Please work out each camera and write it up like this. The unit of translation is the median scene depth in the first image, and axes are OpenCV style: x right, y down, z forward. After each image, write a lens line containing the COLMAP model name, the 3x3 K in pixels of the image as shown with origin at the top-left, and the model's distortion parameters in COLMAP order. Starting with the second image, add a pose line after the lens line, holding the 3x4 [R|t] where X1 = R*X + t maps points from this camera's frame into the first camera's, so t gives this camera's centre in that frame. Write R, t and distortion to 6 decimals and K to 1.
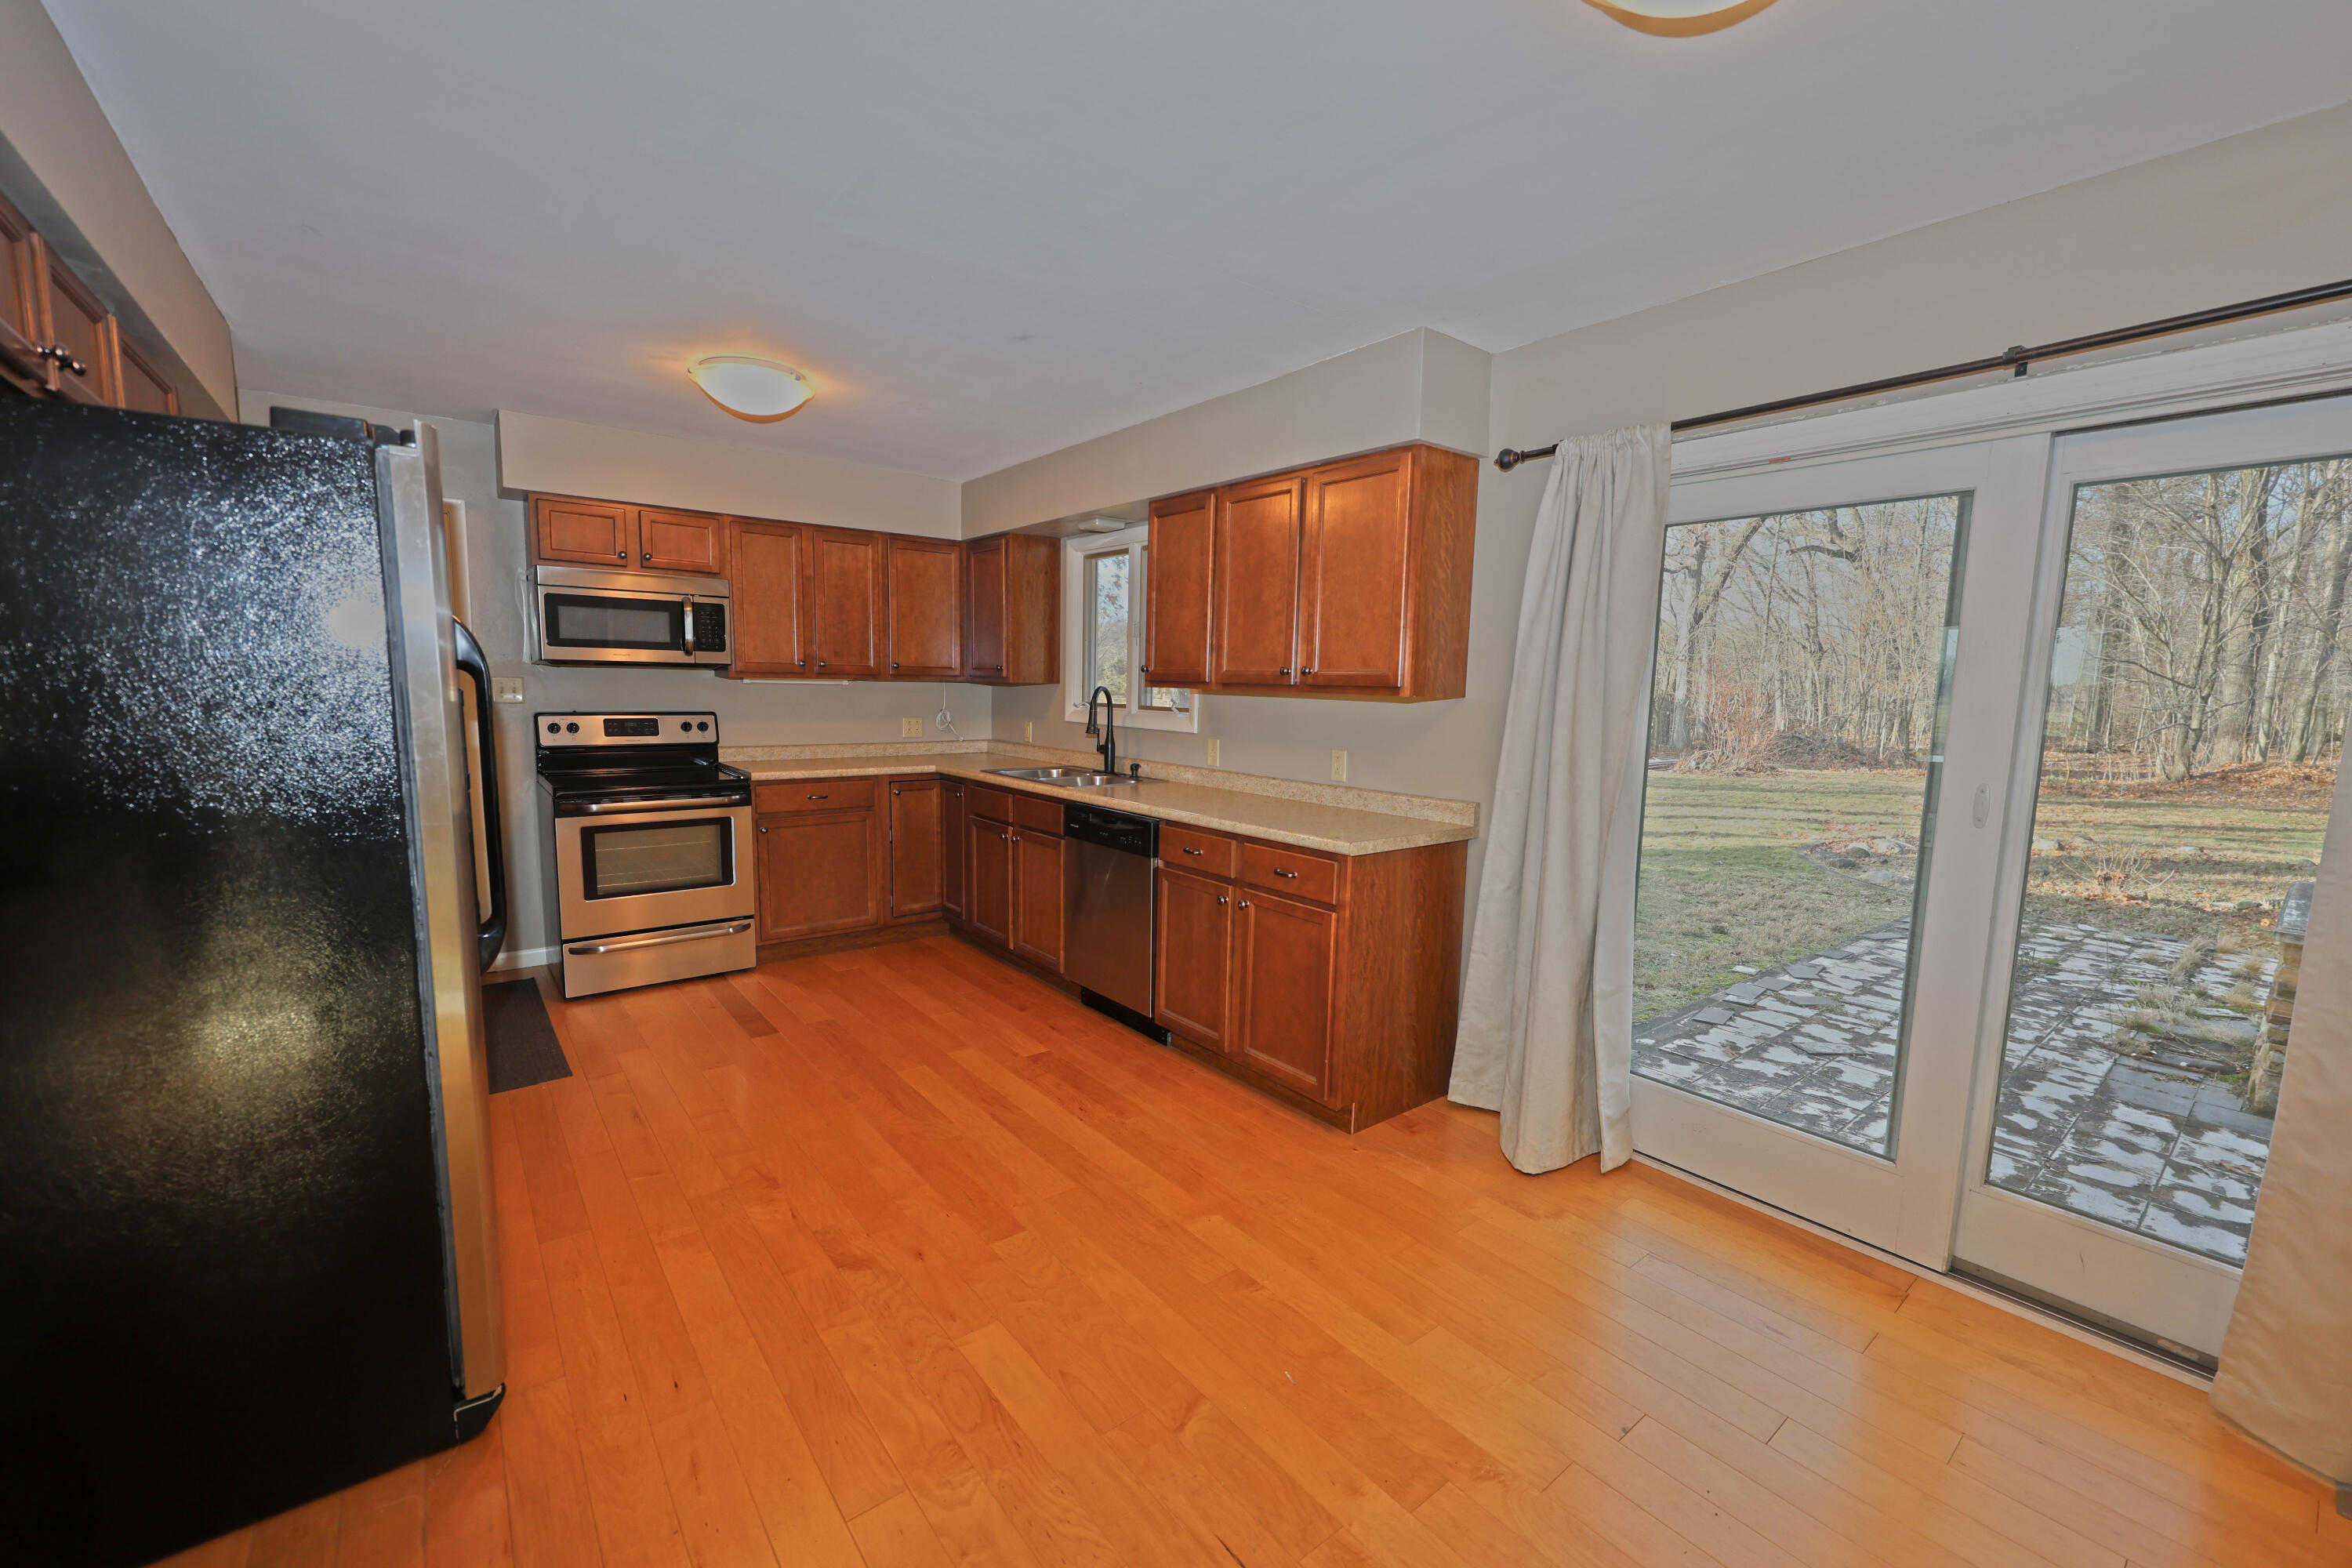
lens RADIAL K [[941.1, 0, 1172.3], [0, 941.1, 788.7], [0, 0, 1]] dist [0.001960, 0.000039]
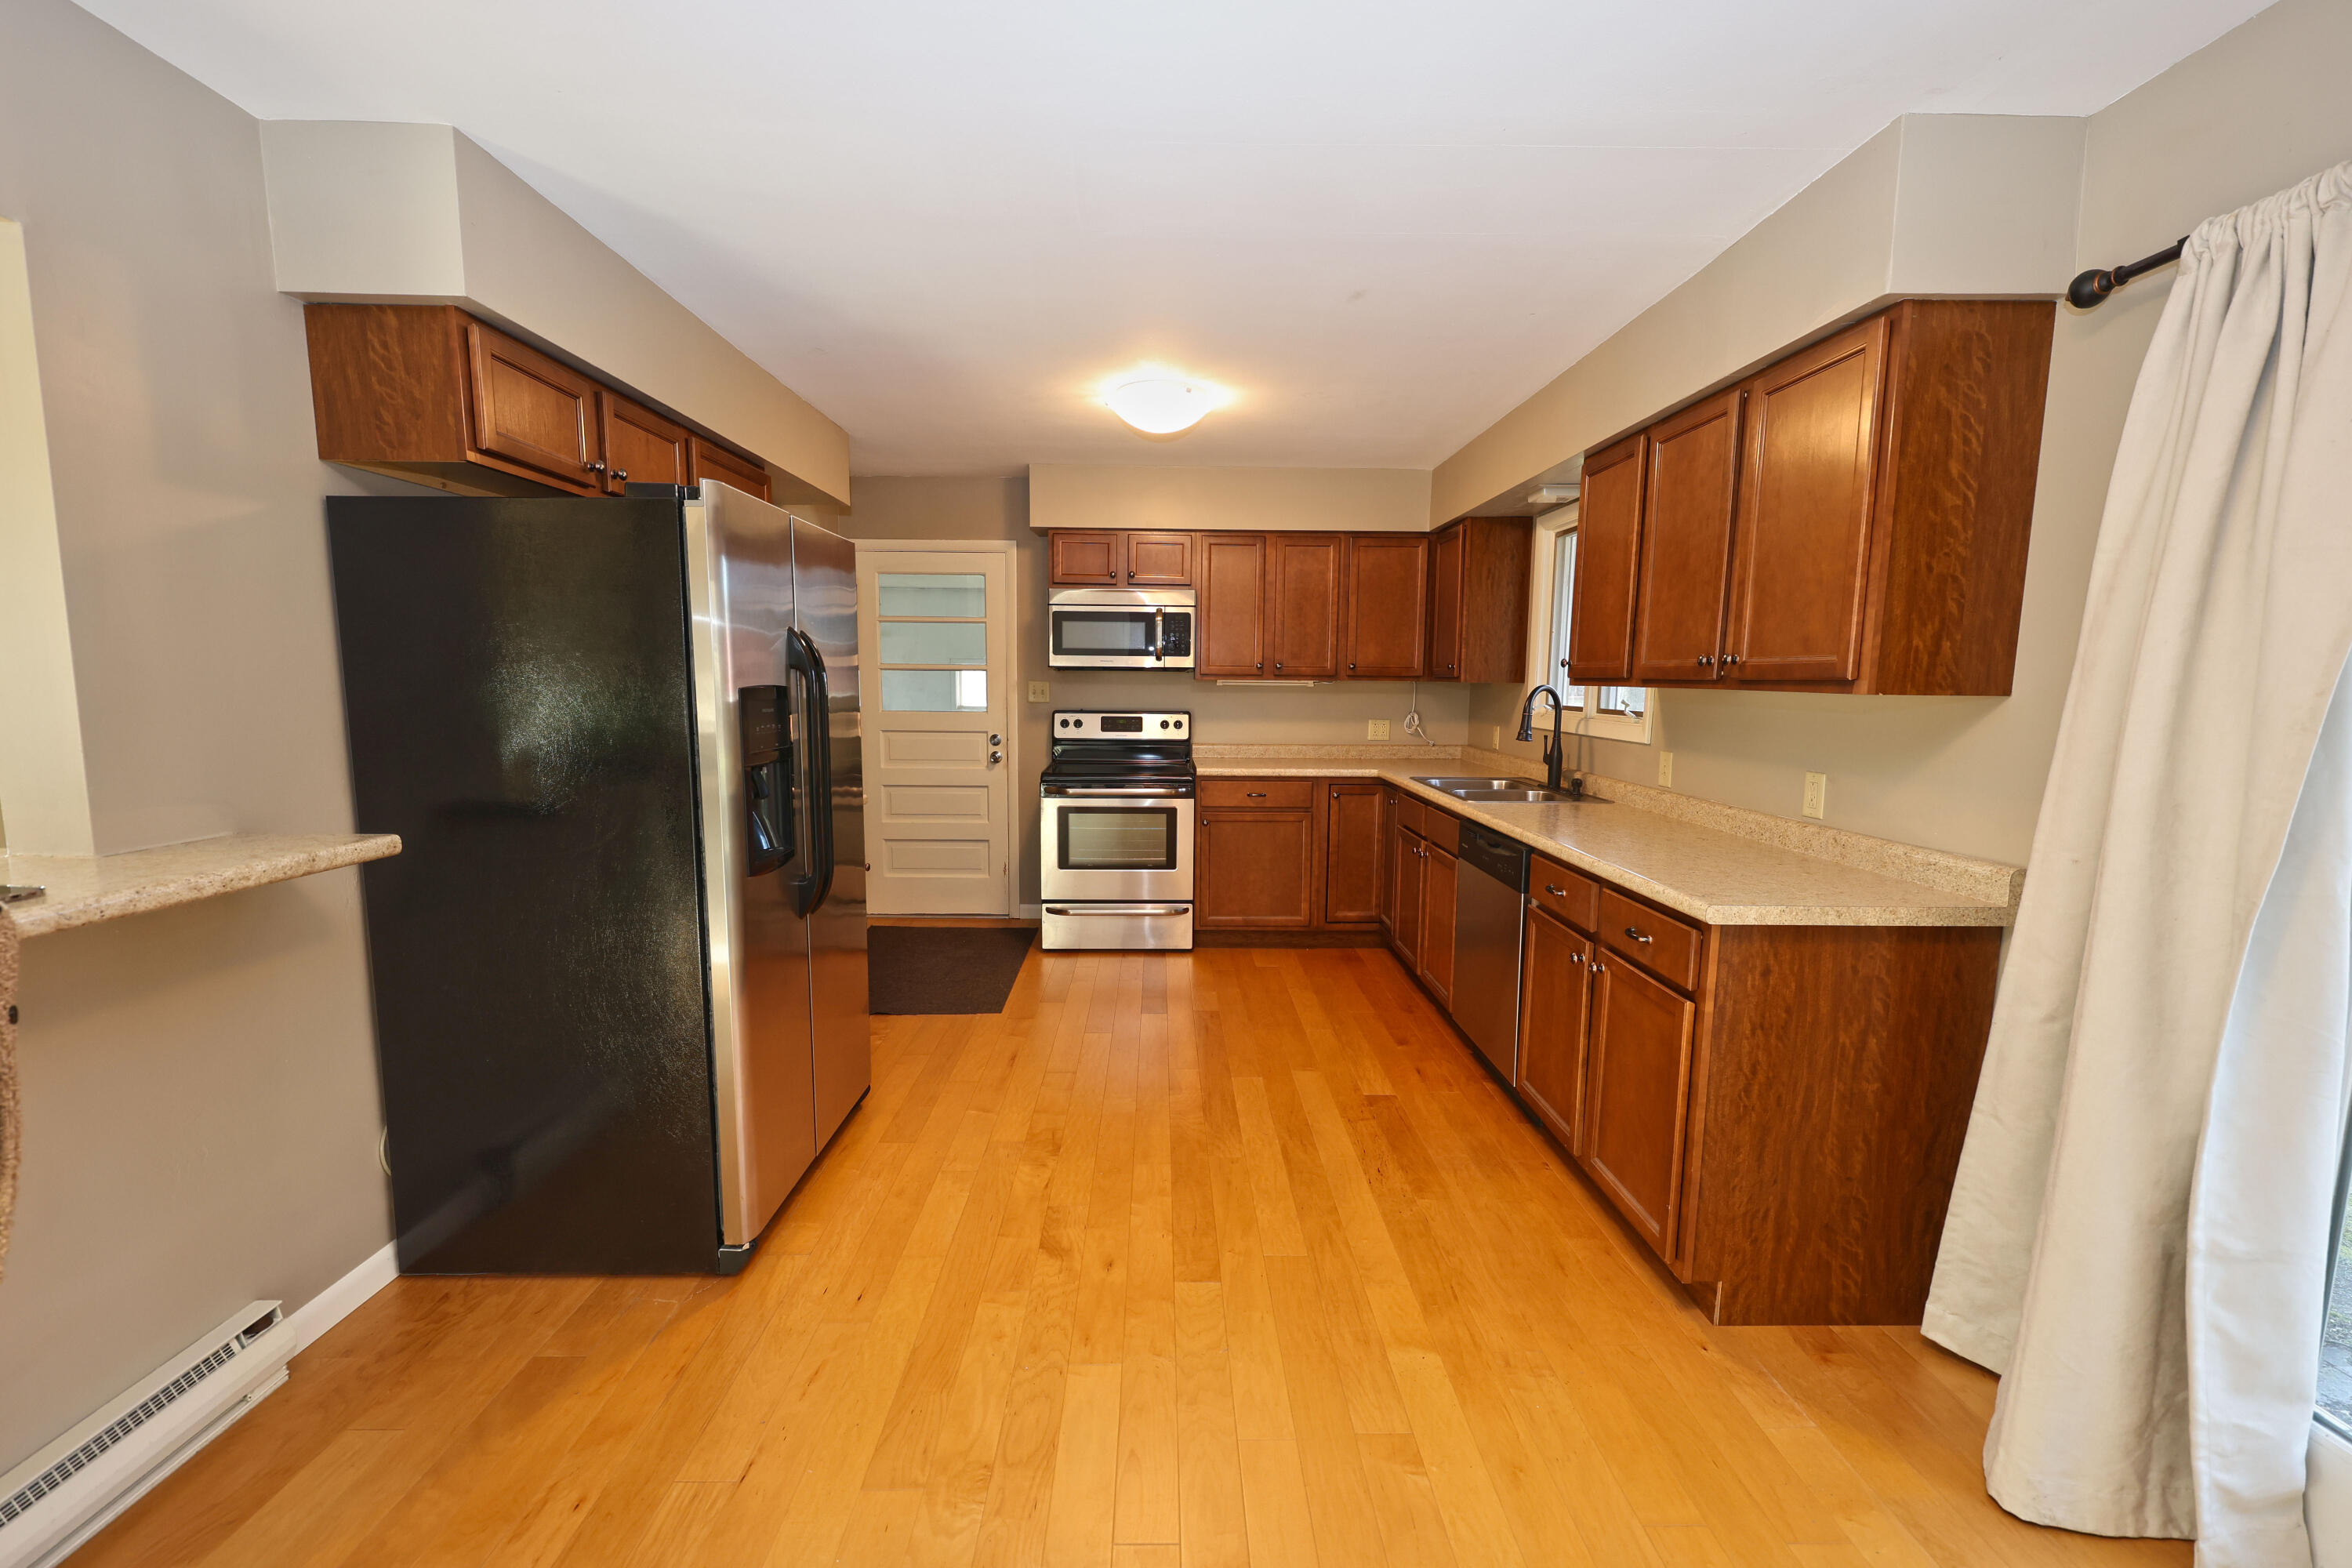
lens RADIAL K [[942.0, 0, 1172.6], [0, 942.0, 784.1], [0, 0, 1]] dist [0.002501, -0.000027]
pose [[0.792984, 0.055421, -0.606717, 0.202361], [-0.060624, 0.998089, 0.011935, -0.011028], [0.606219, 0.027318, 0.794828, 0.143666]]
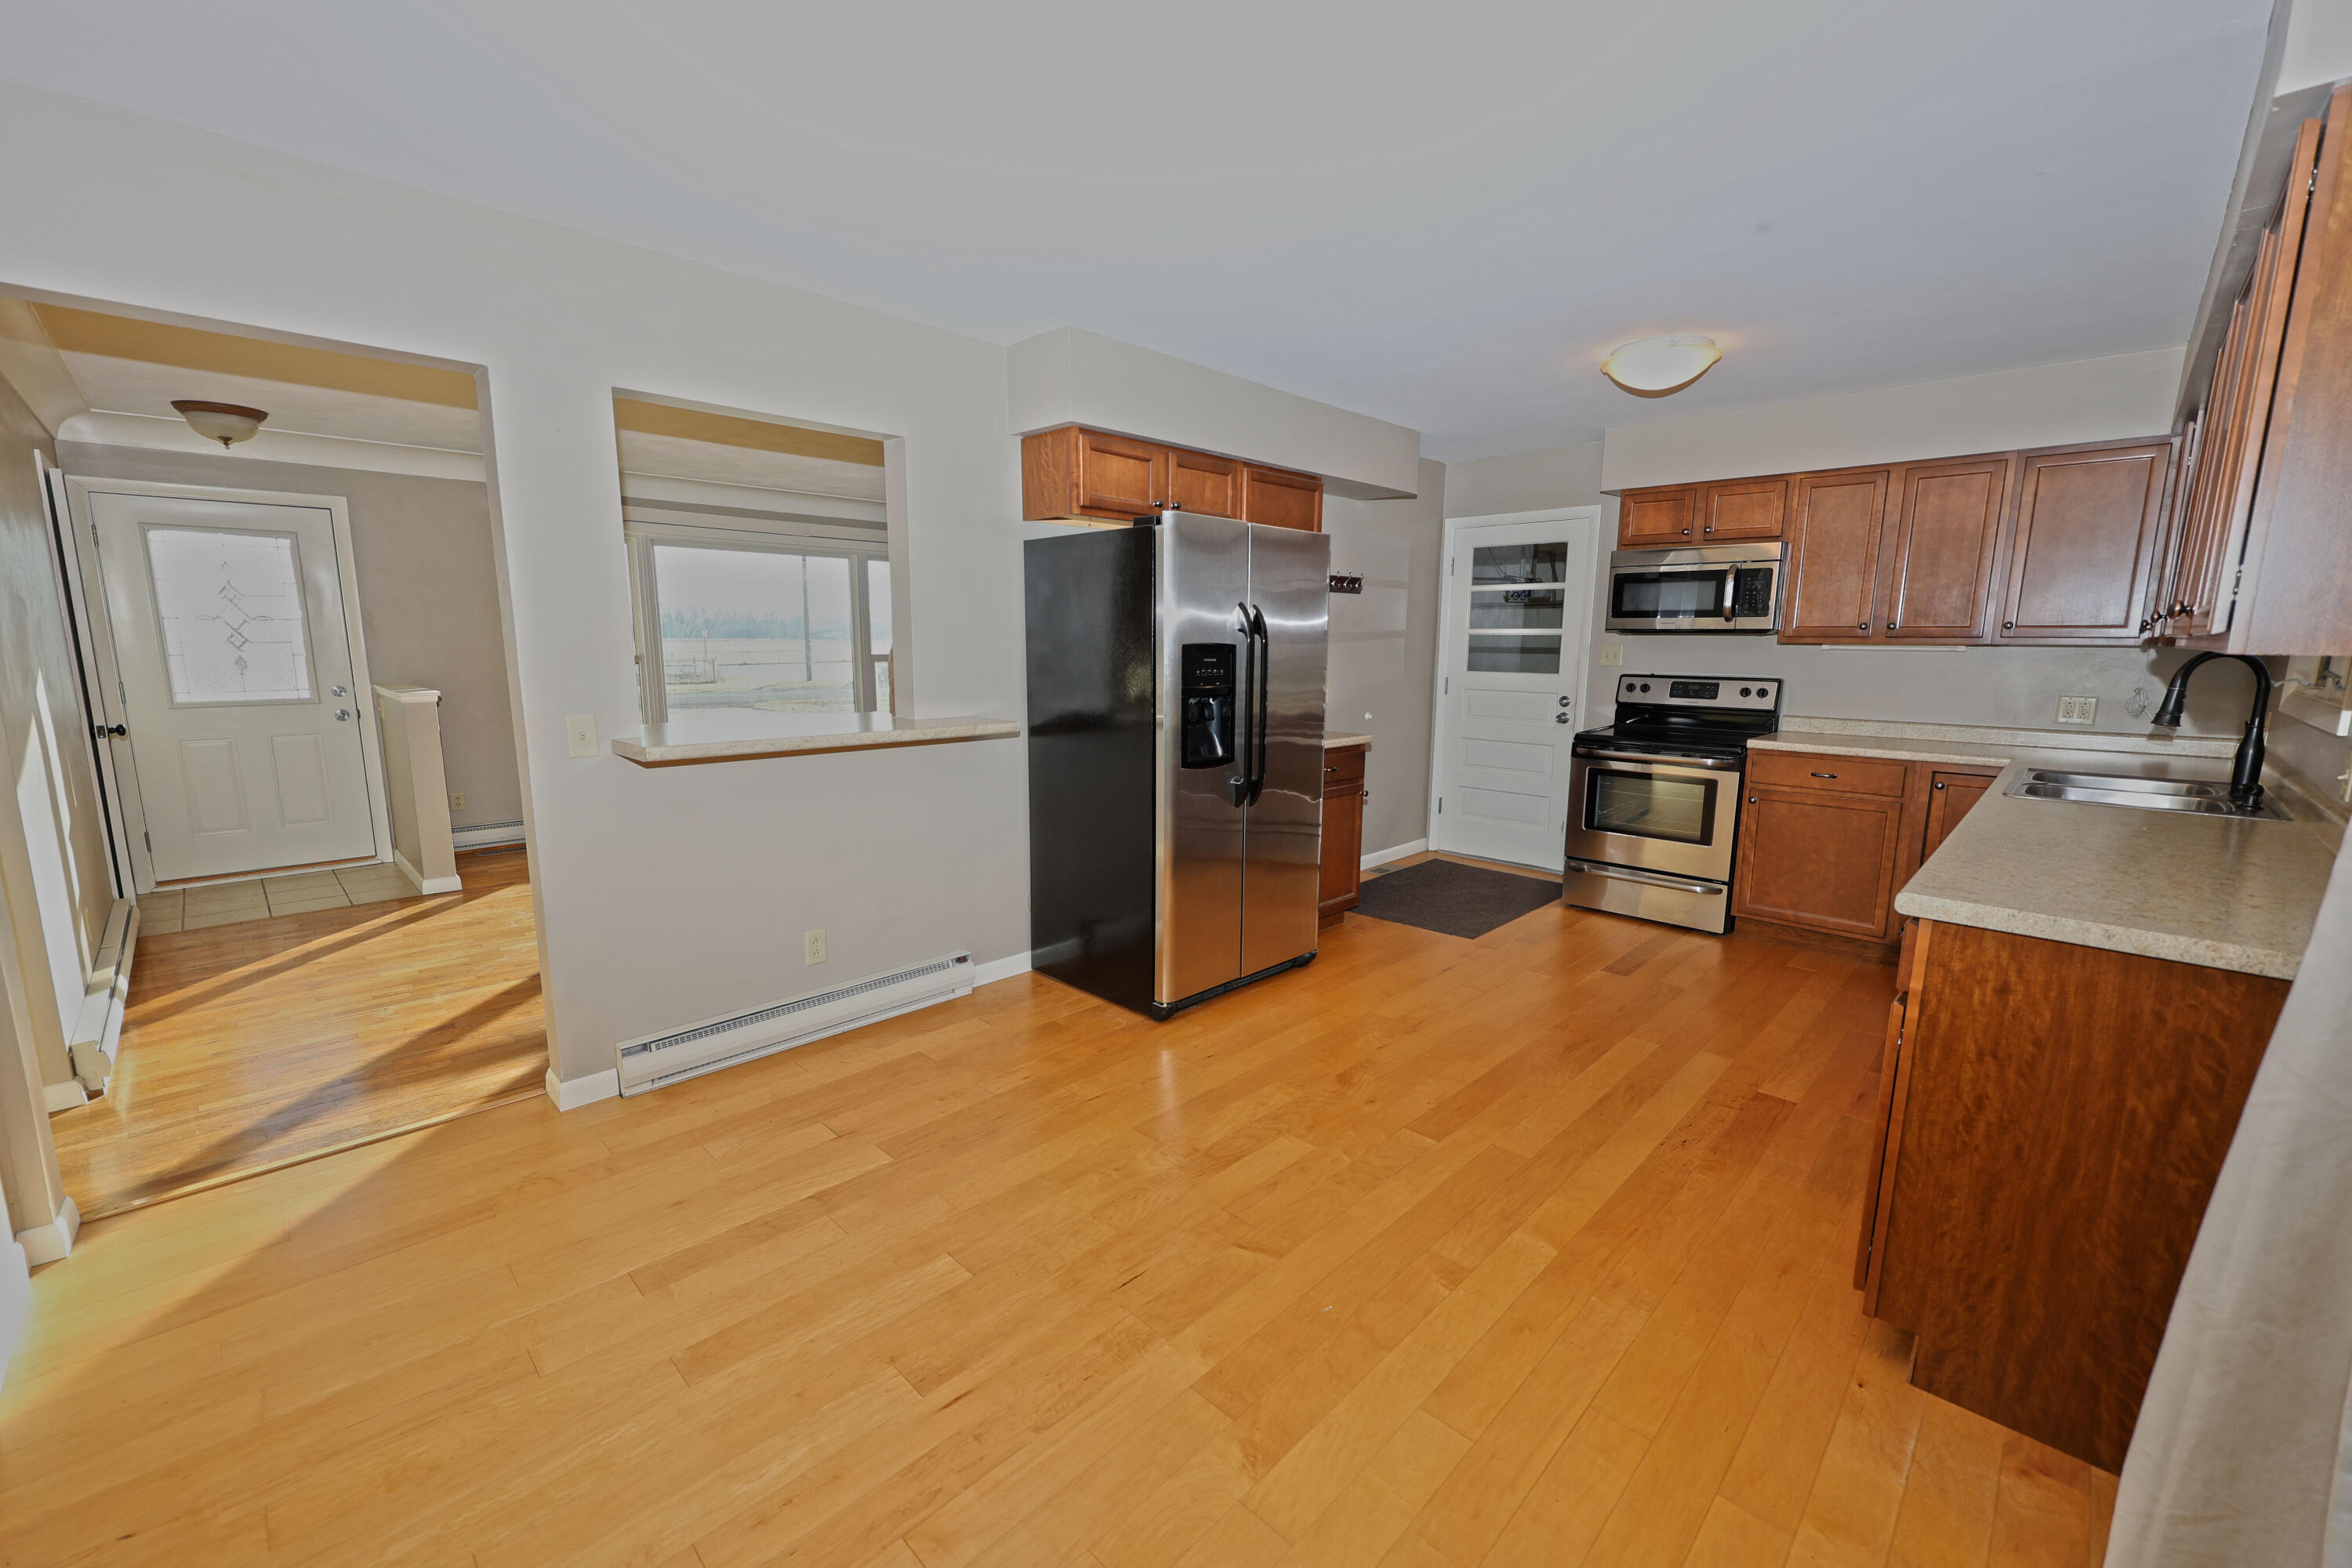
lens RADIAL K [[942.0, 0, 1172.6], [0, 942.0, 784.1], [0, 0, 1]] dist [0.002501, -0.000027]
pose [[0.121655, 0.132690, -0.983663, 0.500700], [-0.115985, 0.986135, 0.118679, -0.020179], [0.985773, 0.099653, 0.135358, 0.308680]]
